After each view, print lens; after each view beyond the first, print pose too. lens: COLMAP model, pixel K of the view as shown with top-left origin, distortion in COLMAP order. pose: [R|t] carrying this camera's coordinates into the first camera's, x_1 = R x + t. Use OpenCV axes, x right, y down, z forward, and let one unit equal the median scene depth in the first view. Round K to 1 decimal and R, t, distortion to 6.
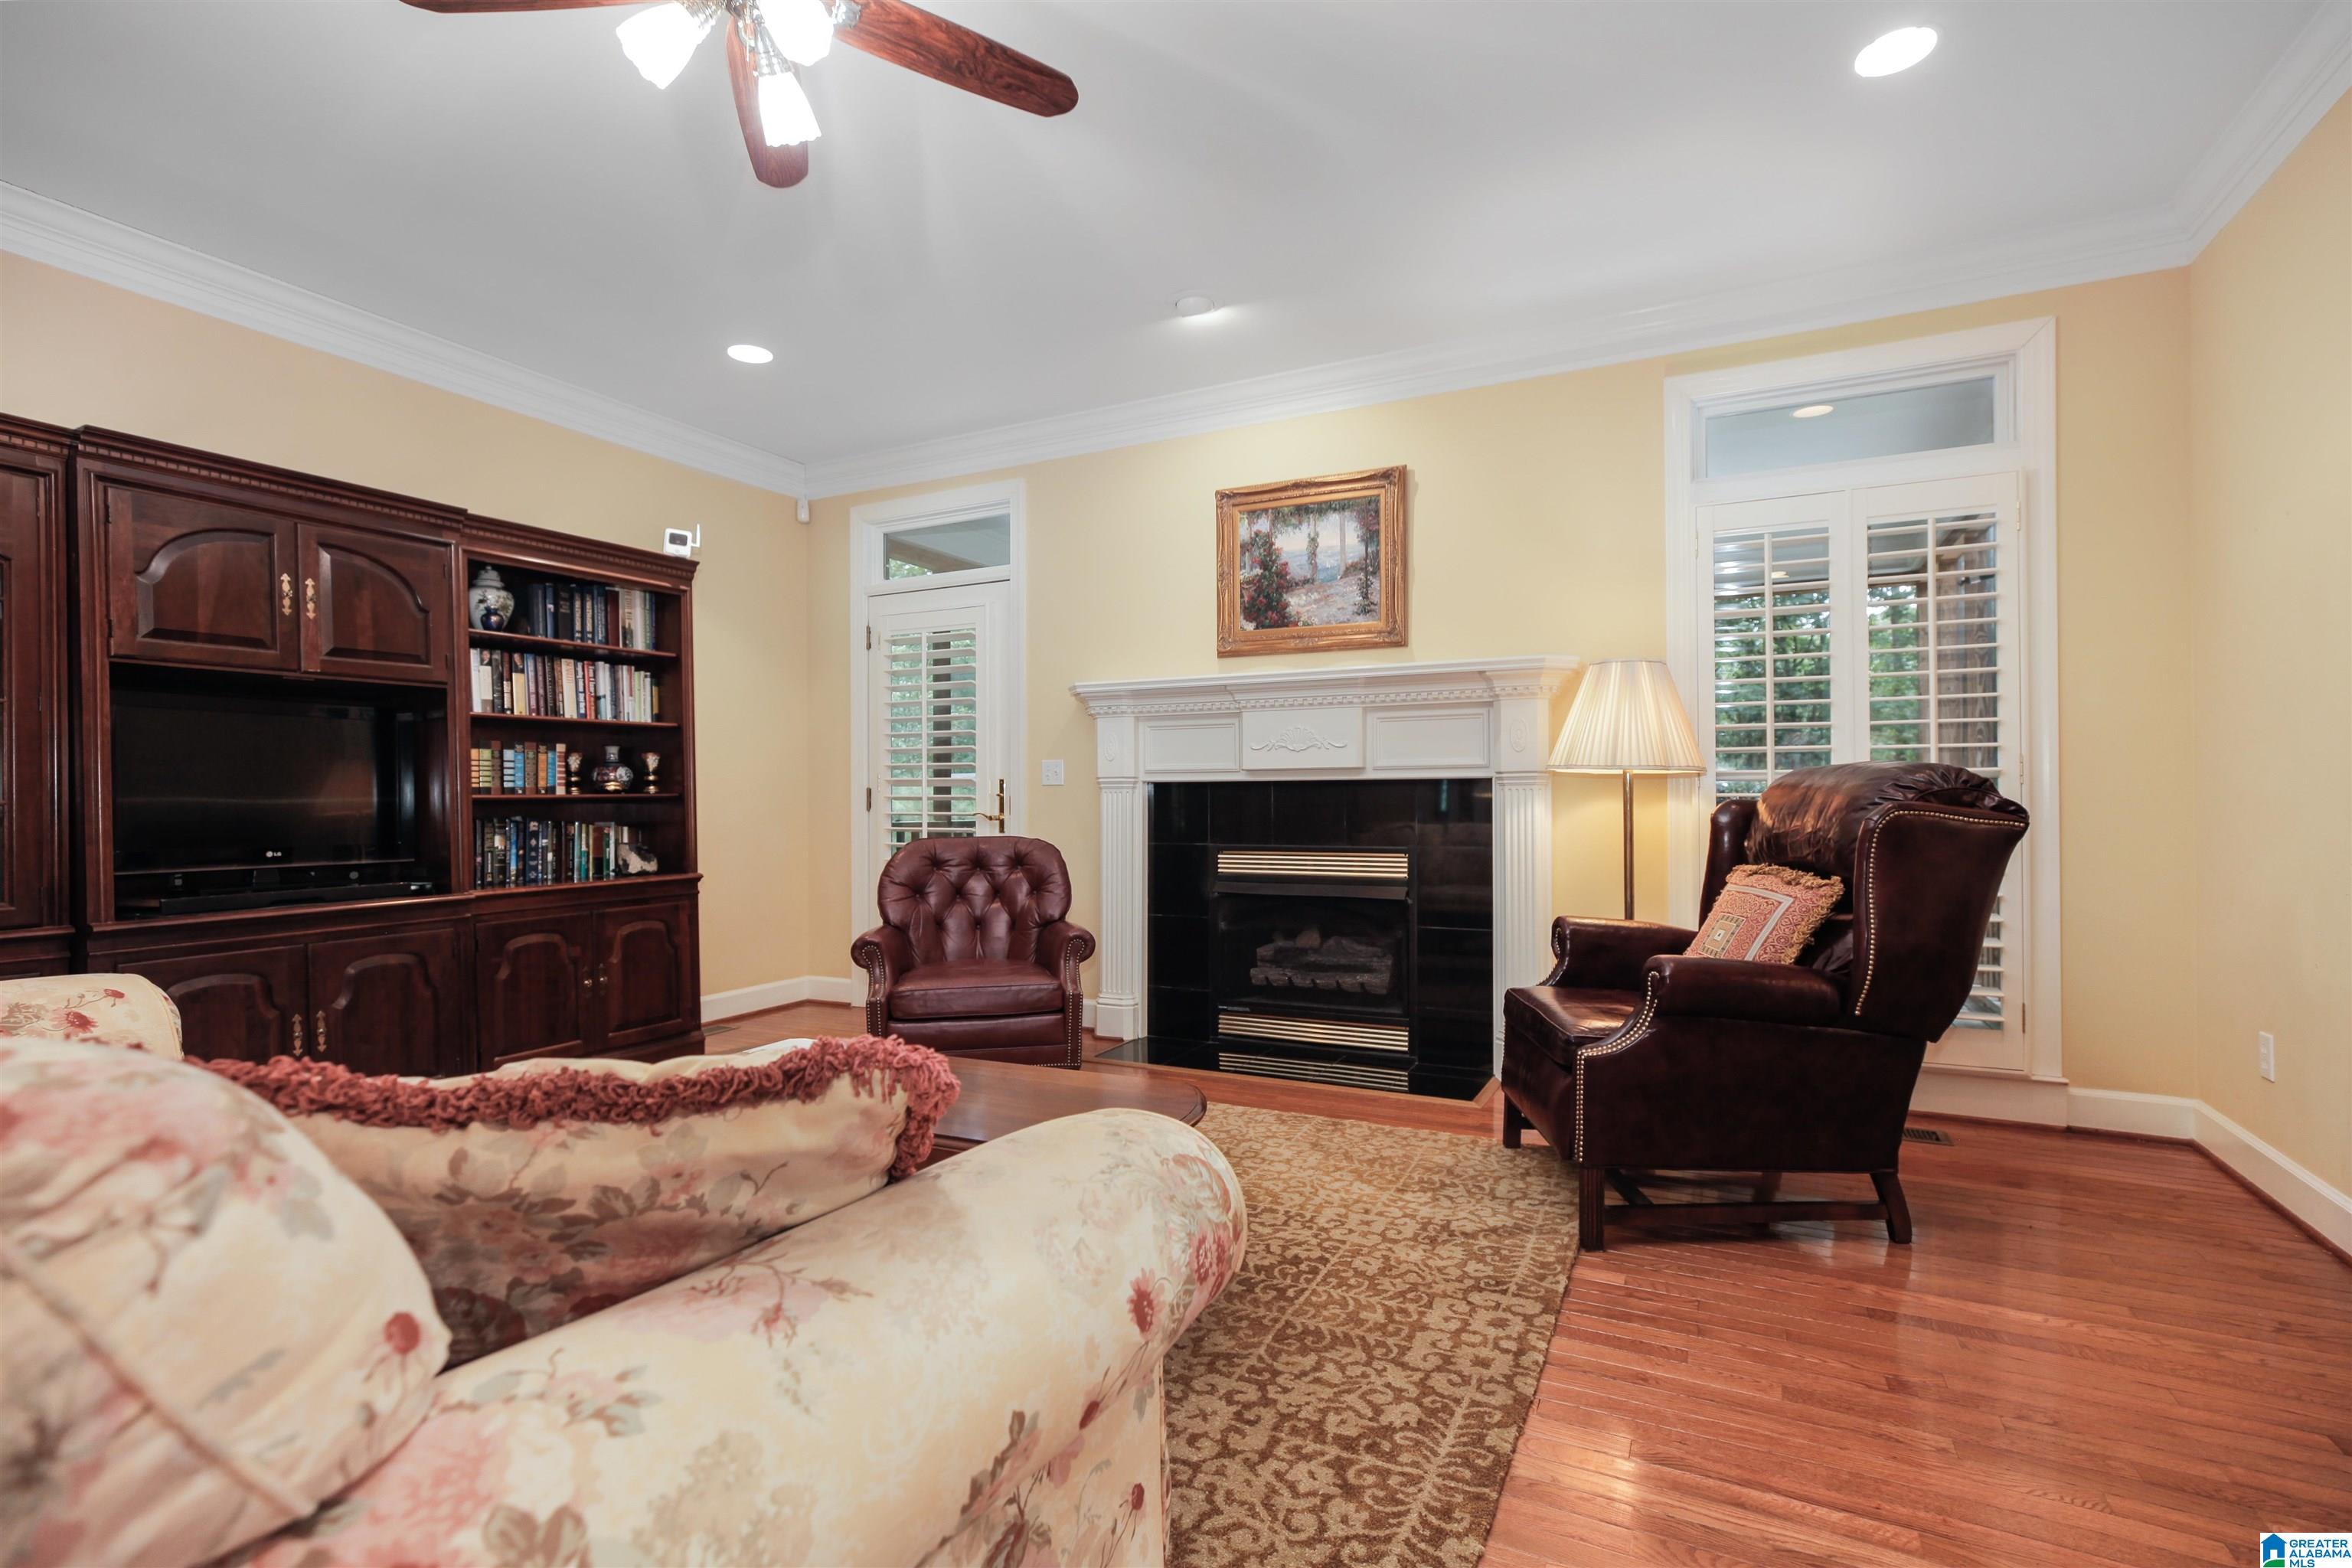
lens RADIAL K [[1079.0, 0, 1168.2], [0, 1079.0, 785.1], [0, 0, 1]] dist [-0.011043, 0.005387]
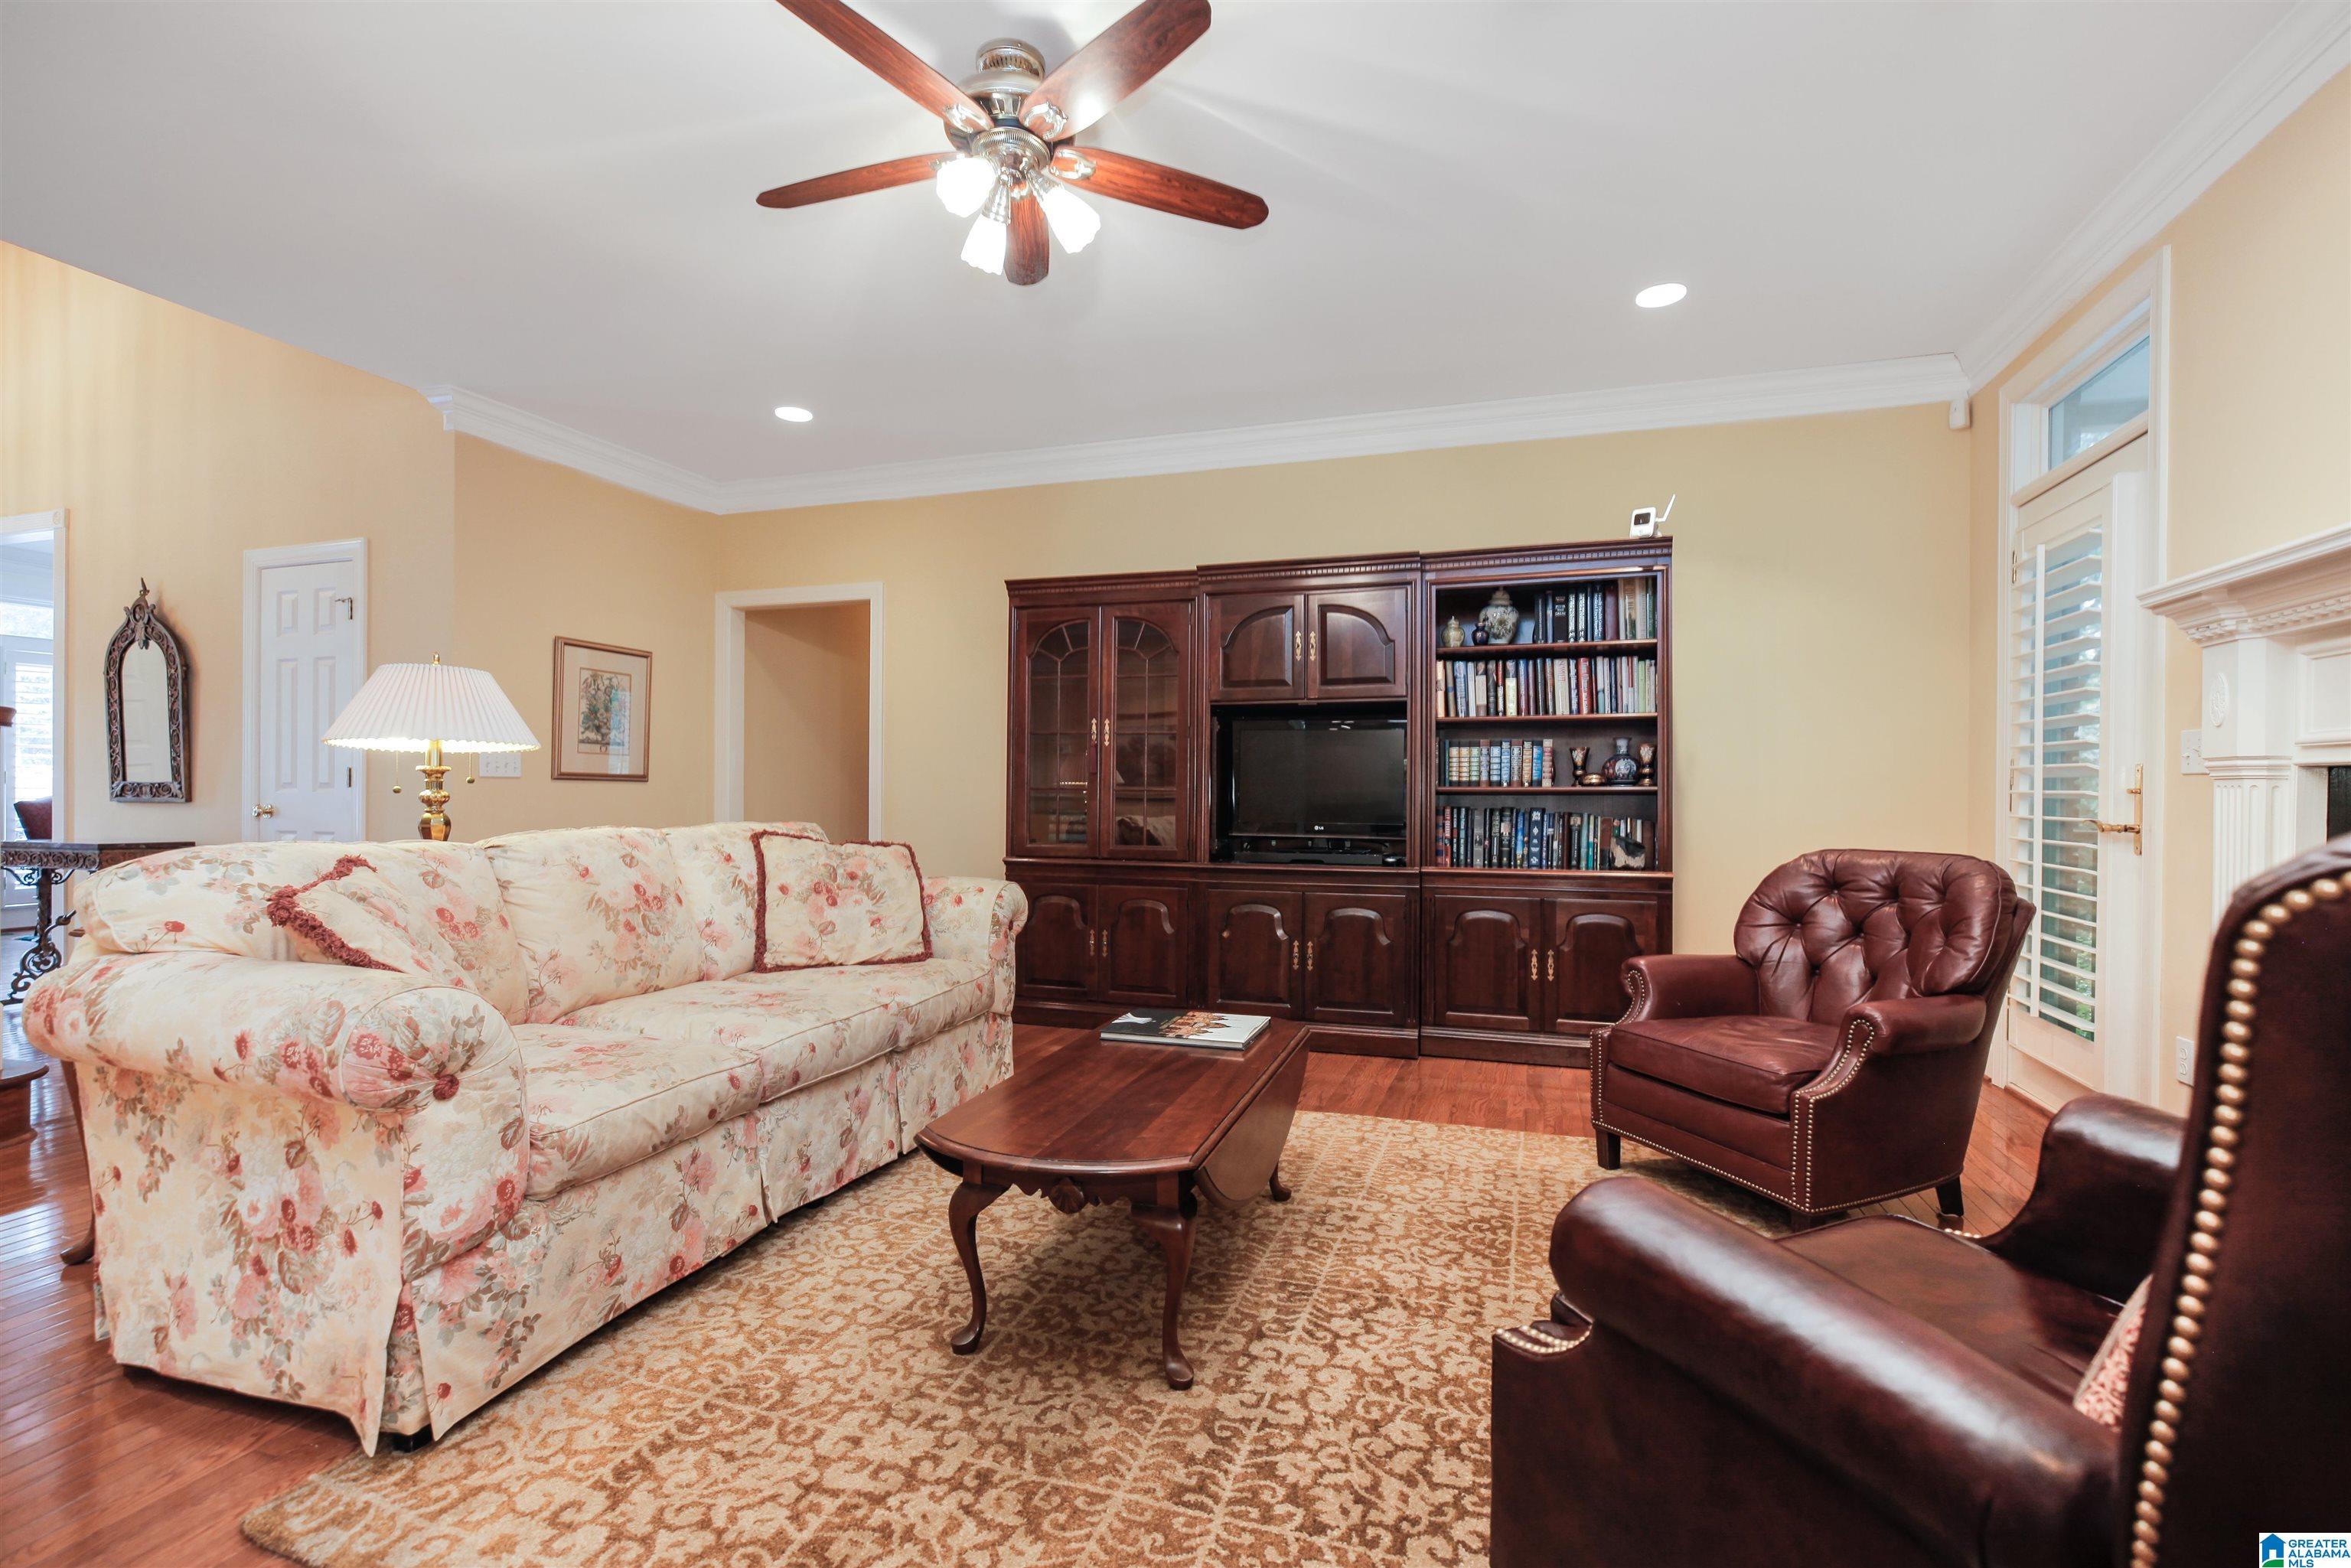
lens RADIAL K [[1078.5, 0, 1194.2], [0, 1078.5, 777.4], [0, 0, 1]] dist [-0.011043, 0.005387]
pose [[0.159503, -0.005862, -0.987180, 0.413148], [0.004551, 0.999976, -0.005203, 0.002862], [0.987187, -0.003663, 0.159526, 0.454618]]
